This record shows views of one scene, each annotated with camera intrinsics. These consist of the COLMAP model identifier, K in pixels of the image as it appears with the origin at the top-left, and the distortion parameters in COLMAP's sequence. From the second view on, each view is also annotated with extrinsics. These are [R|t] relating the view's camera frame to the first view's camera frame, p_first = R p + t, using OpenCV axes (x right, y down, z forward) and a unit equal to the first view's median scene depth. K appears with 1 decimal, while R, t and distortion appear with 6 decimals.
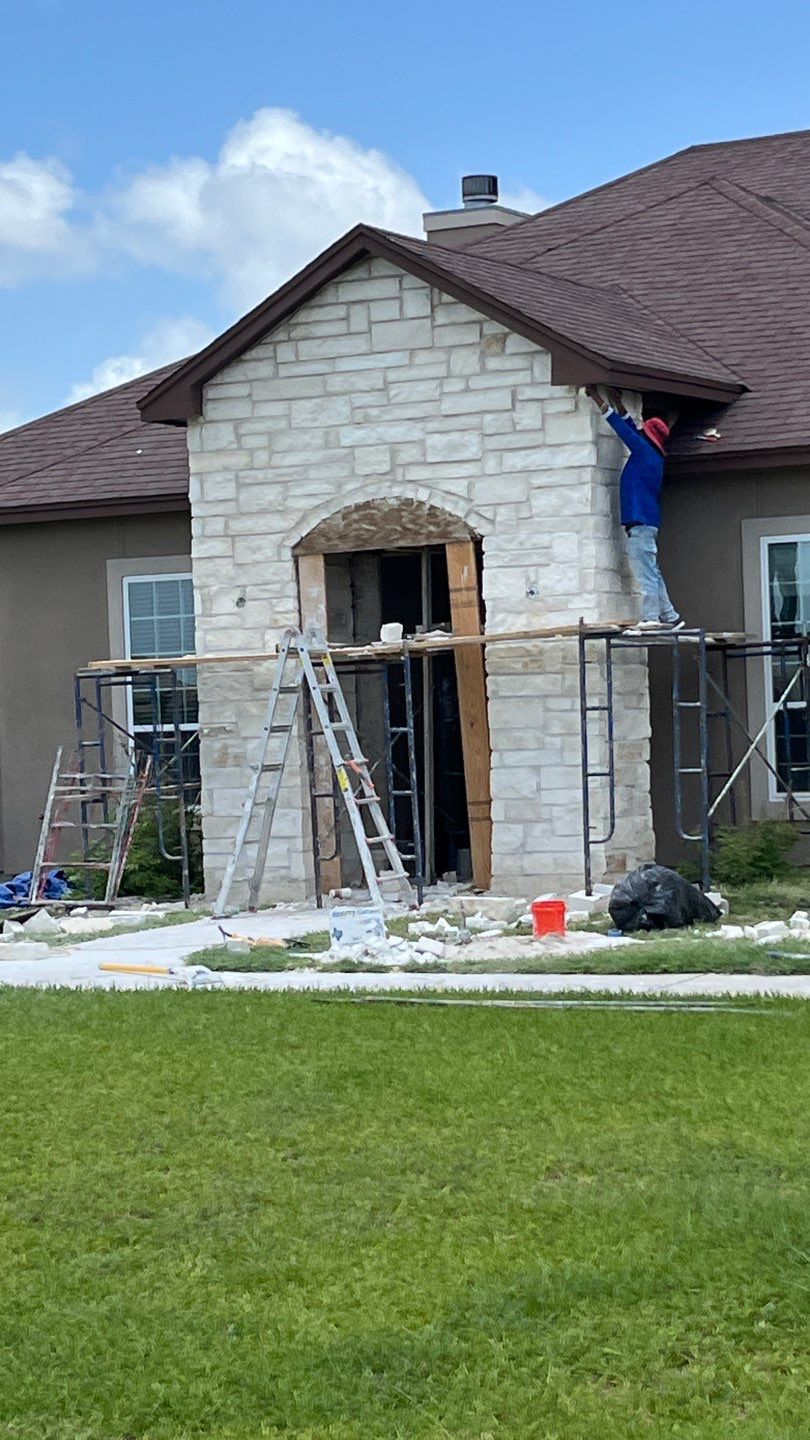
lens RADIAL K [[3193.6, 0, 433.8], [0, 3193.6, 709.4], [0, 0, 1]] dist [0.077643, 0.000000]
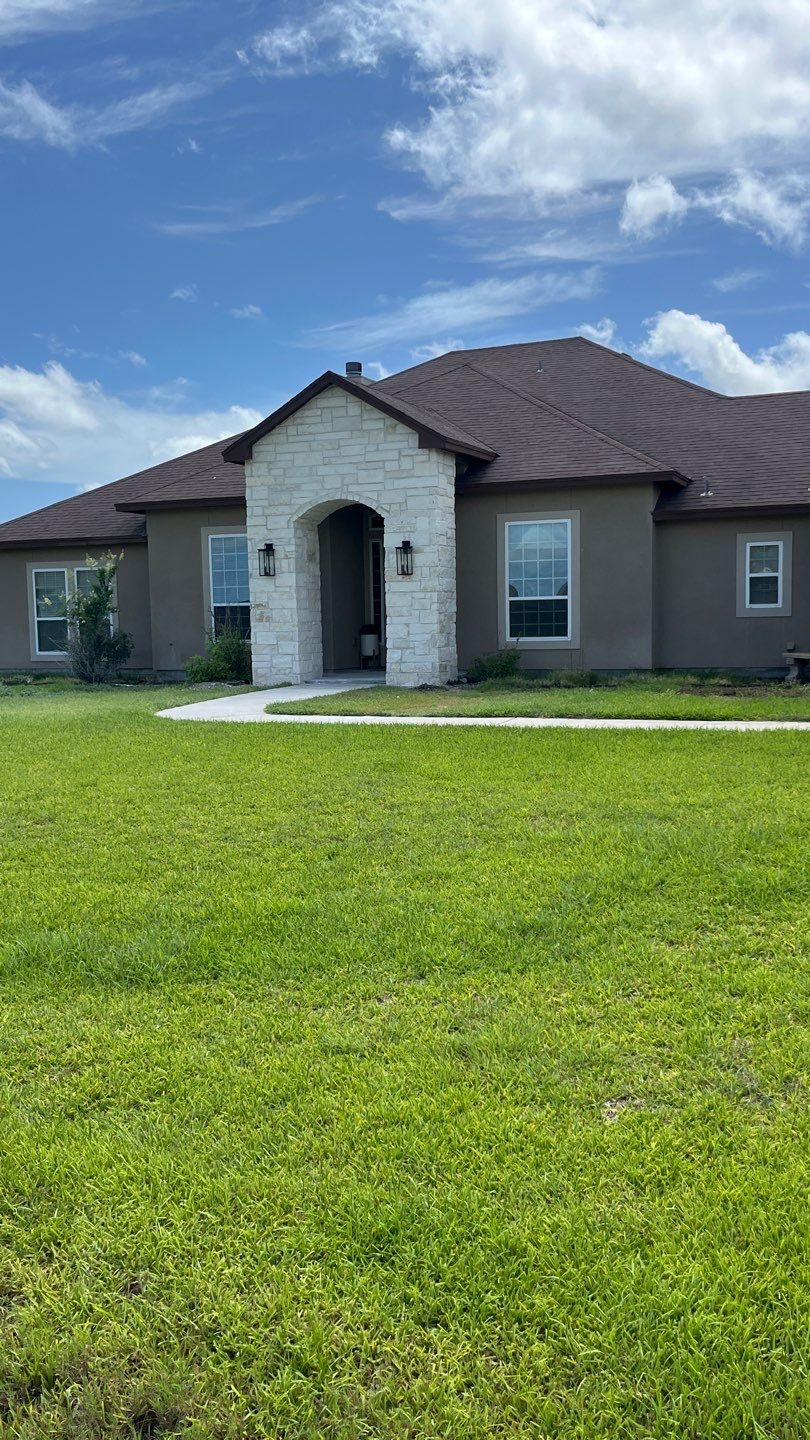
lens RADIAL K [[1288.0, 0, 433.1], [0, 1288.0, 727.1], [0, 0, 1]] dist [0.060485, -0.039220]
pose [[0.993099, 0.005783, 0.117133, -0.053354], [-0.016547, 0.995701, 0.091133, 0.007474], [-0.116103, -0.092442, 0.988926, 0.103055]]
